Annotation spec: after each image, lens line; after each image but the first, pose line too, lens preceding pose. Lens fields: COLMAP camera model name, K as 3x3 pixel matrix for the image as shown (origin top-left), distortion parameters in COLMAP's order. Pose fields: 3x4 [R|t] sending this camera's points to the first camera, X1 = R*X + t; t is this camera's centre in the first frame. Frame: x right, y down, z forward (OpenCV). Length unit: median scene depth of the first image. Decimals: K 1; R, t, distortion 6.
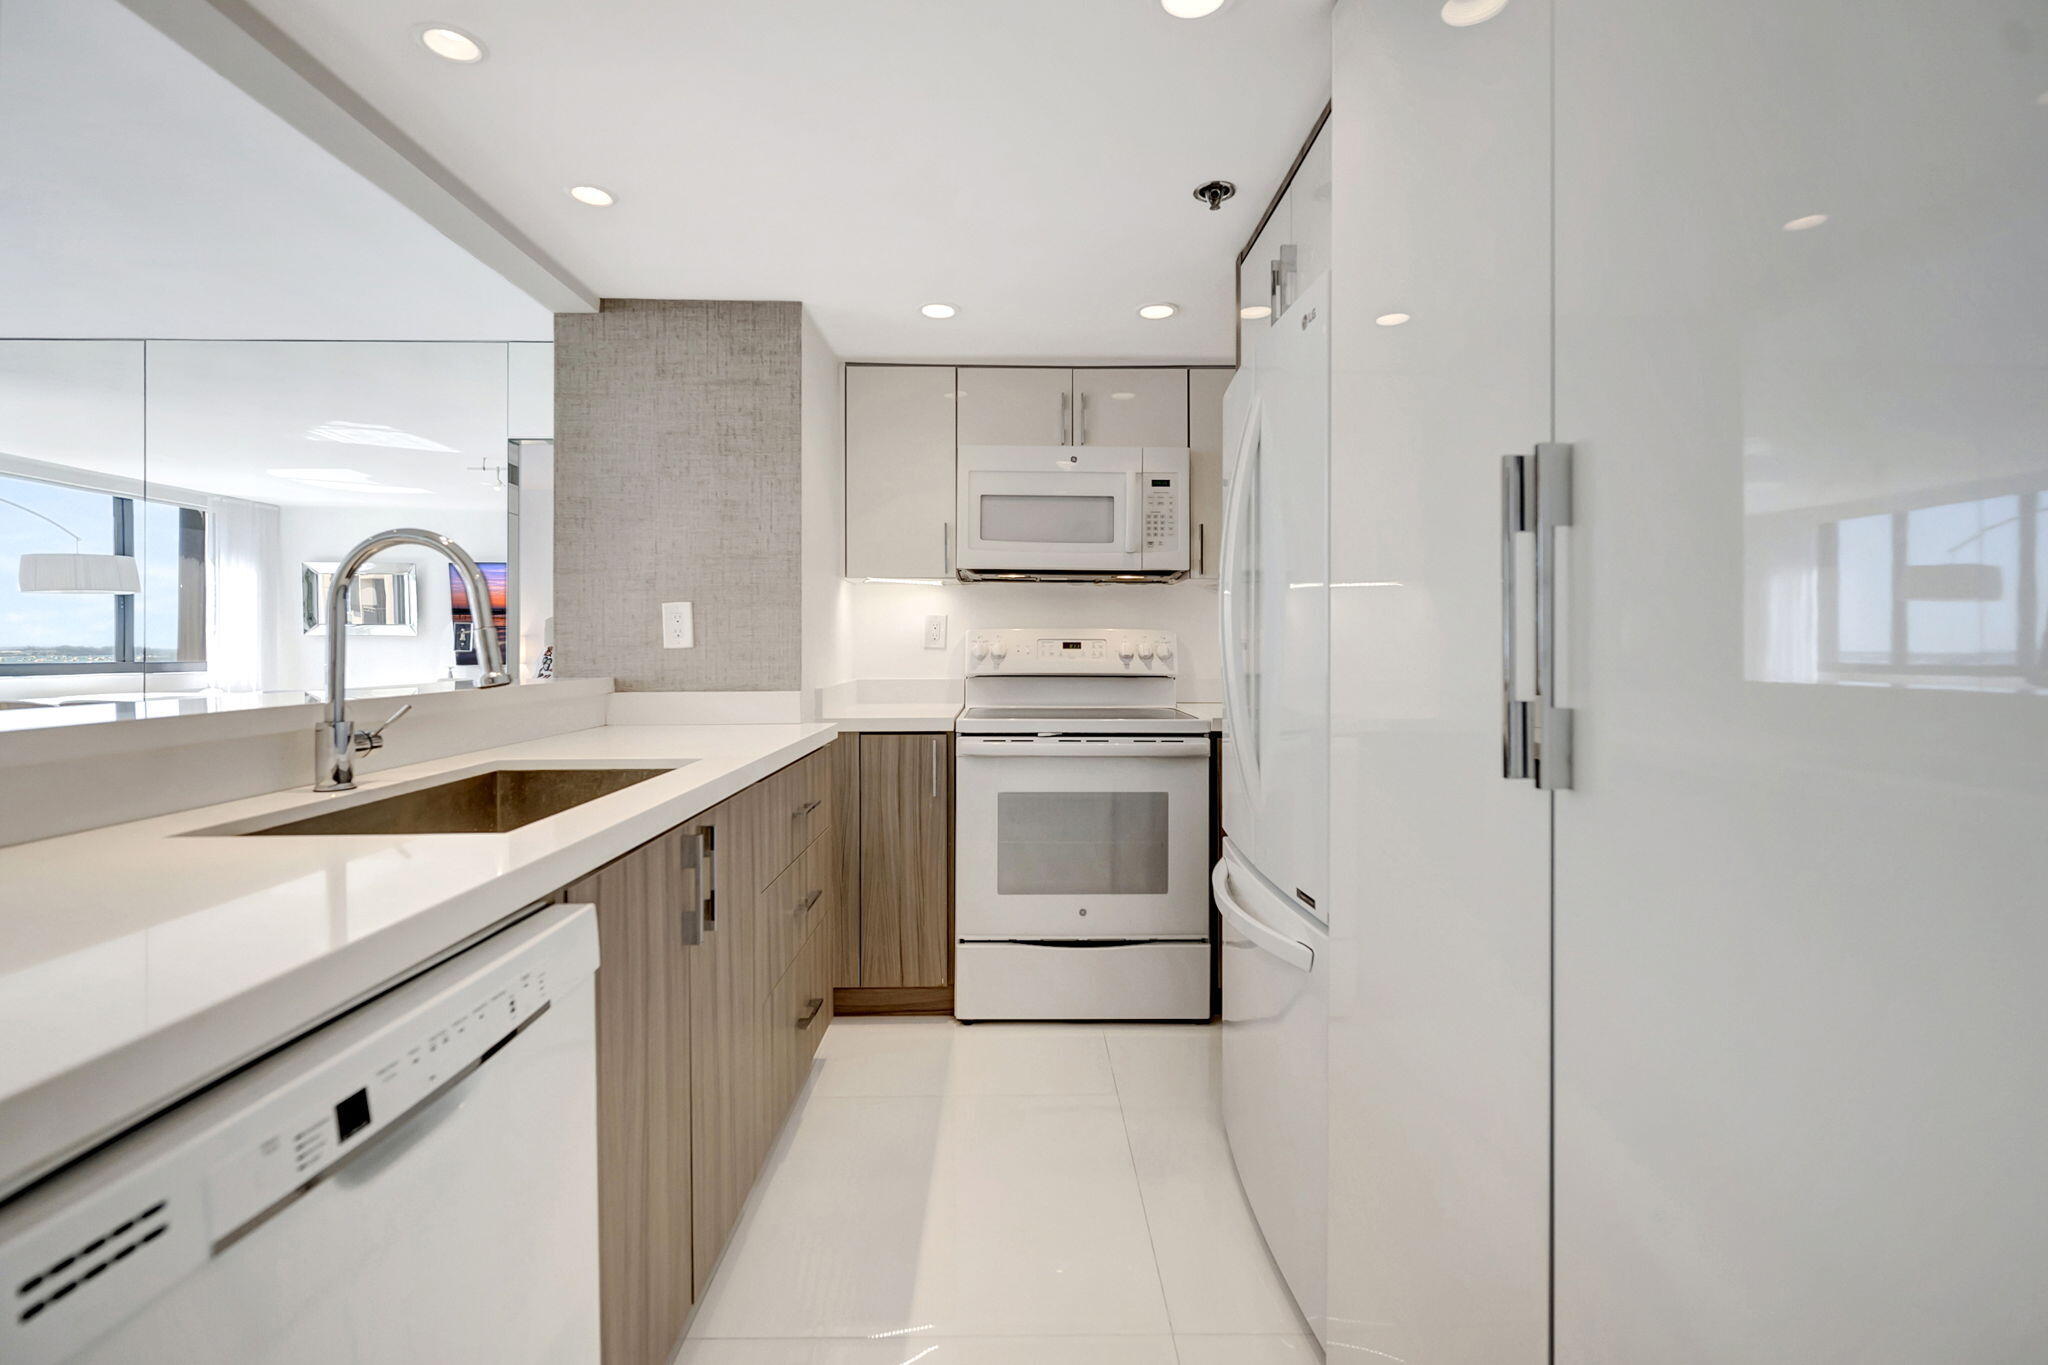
lens RADIAL K [[947.0, 0, 1054.0], [0, 947.0, 651.4], [0, 0, 1]] dist [-0.001732, 0.000770]
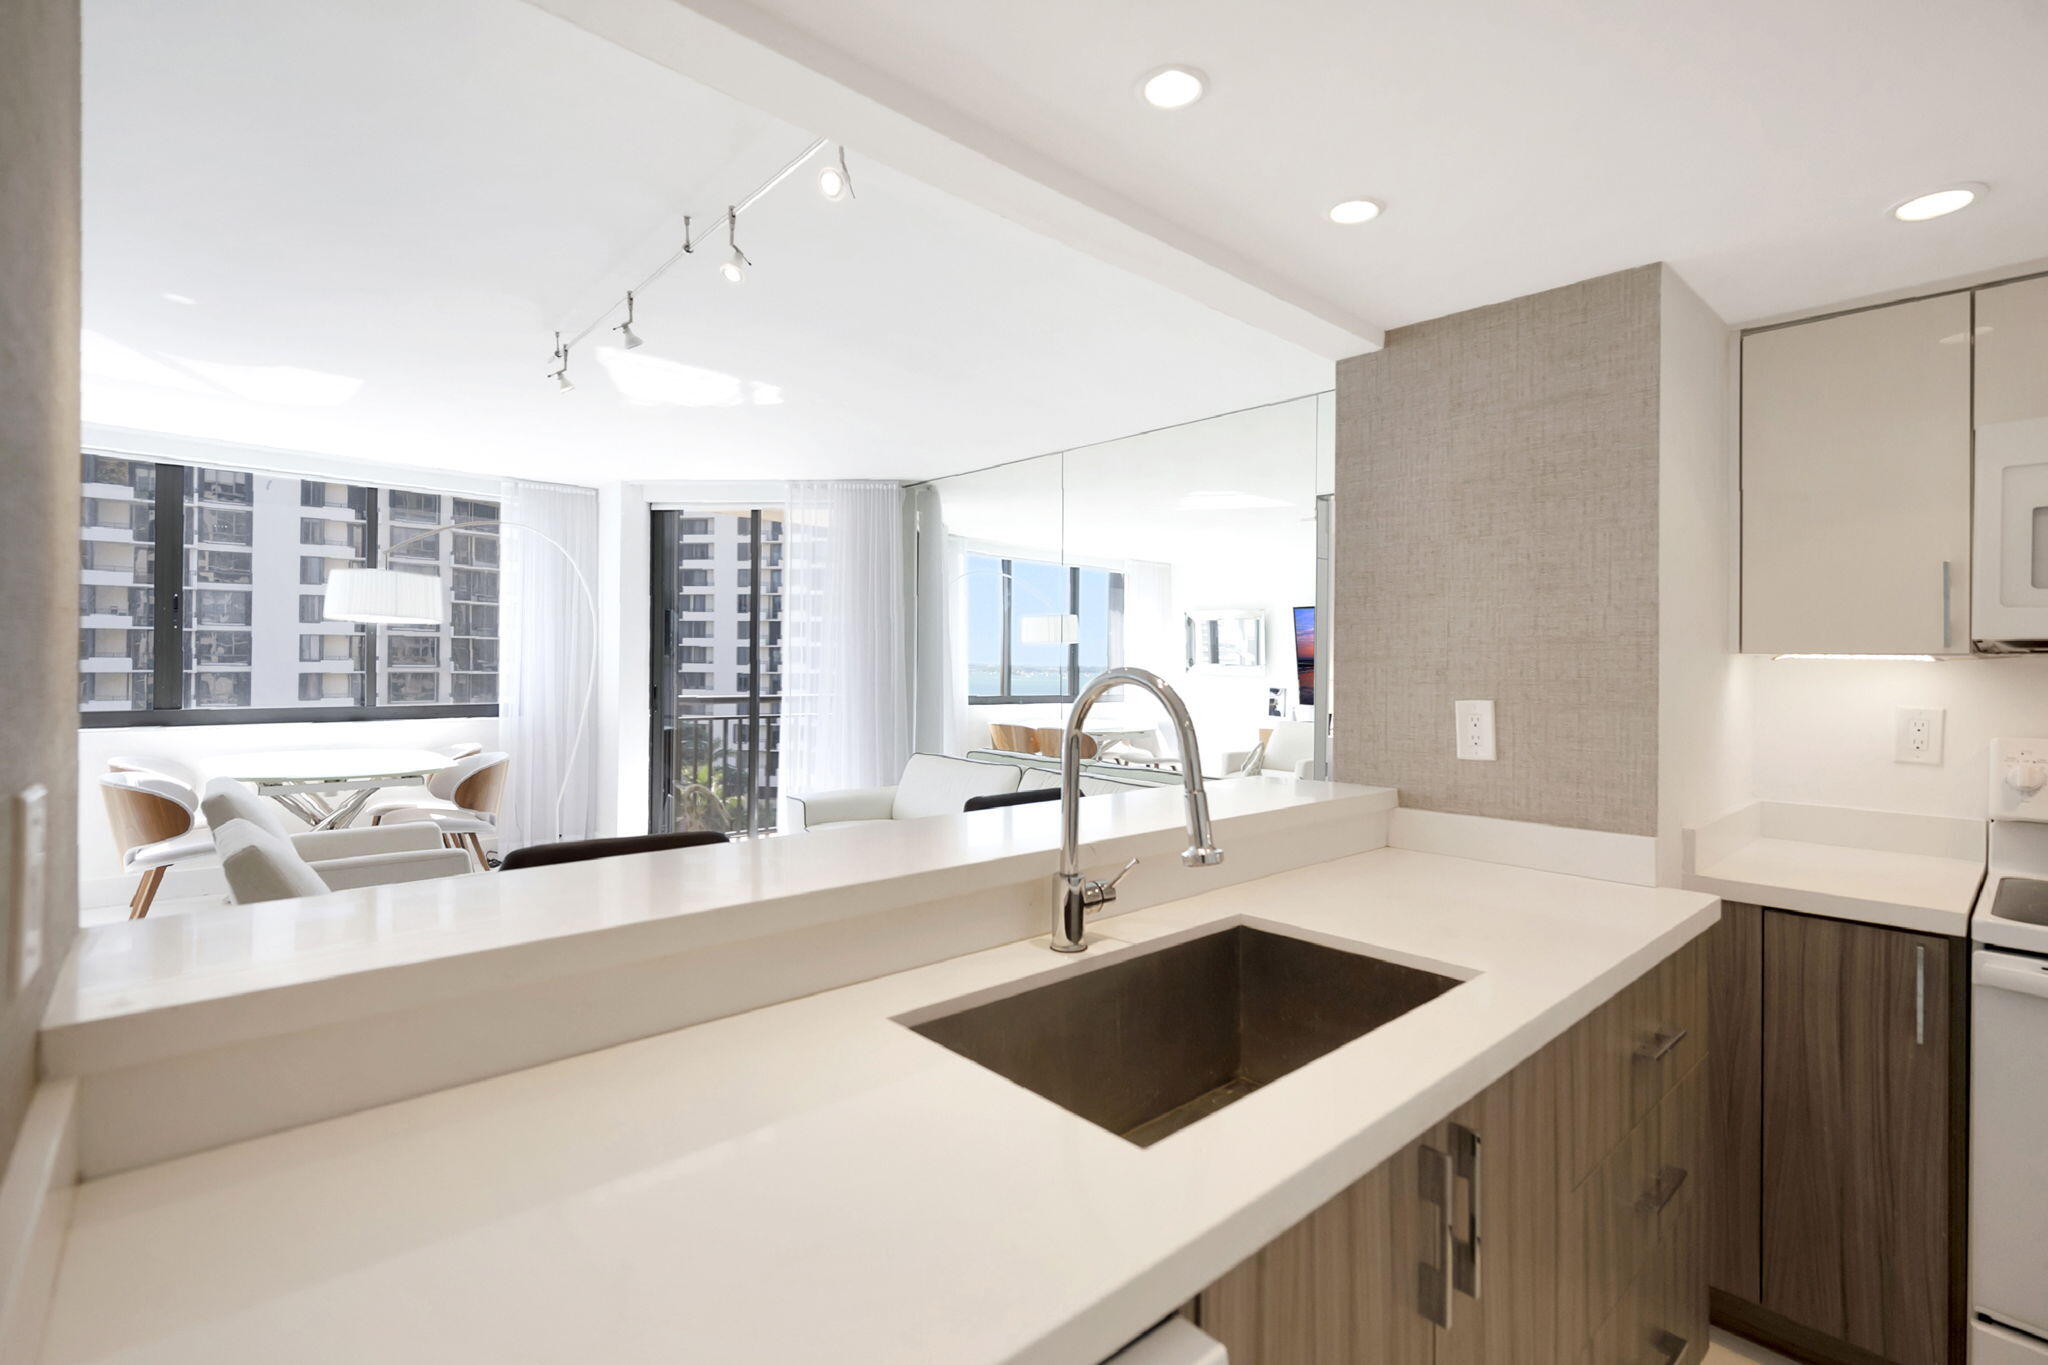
lens RADIAL K [[947.0, 0, 1054.0], [0, 947.0, 651.4], [0, 0, 1]] dist [-0.001732, 0.000770]
pose [[0.656968, 0.004349, -0.753906, -0.040907], [-0.004932, 0.999987, 0.001471, -0.090227], [0.753902, 0.002752, 0.656981, 0.230948]]
